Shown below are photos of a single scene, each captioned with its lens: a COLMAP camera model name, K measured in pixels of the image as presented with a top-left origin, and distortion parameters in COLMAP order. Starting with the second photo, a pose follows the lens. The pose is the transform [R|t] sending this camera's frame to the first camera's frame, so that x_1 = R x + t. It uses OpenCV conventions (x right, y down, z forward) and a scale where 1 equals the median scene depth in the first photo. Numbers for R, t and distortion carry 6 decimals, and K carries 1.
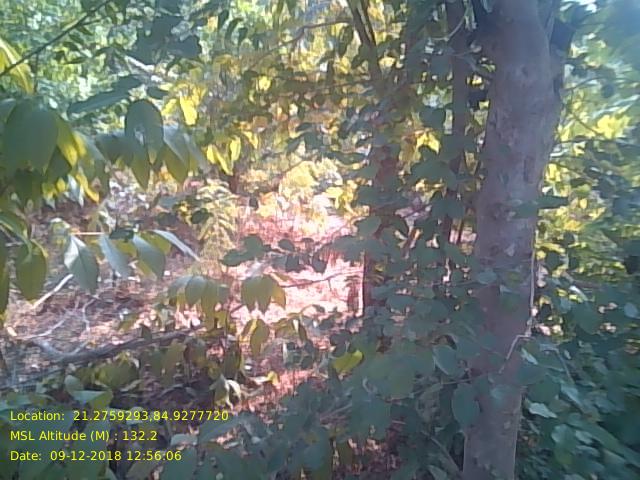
lens RADIAL K [[523.3, 0, 325.0], [0, 523.3, 238.7], [0, 0, 1]] dist [0.094054, -0.144580]
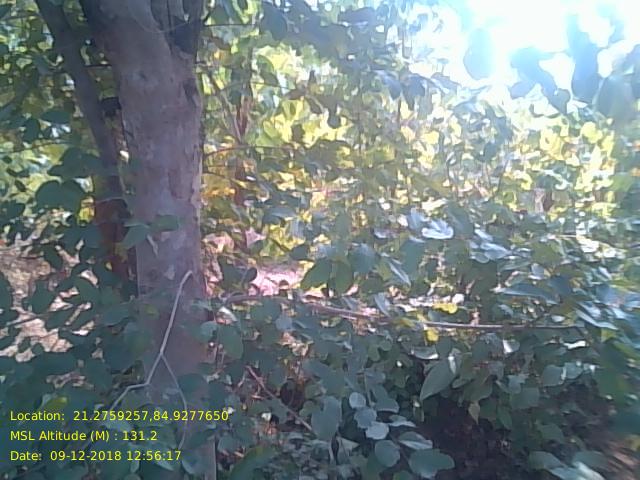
lens RADIAL K [[523.3, 0, 321.4], [0, 523.3, 243.1], [0, 0, 1]] dist [0.094054, -0.144580]
pose [[0.928174, -0.111288, 0.355117, 0.284212], [0.107525, 0.993738, 0.030381, -0.029269], [-0.356275, 0.009985, 0.934328, 0.063013]]
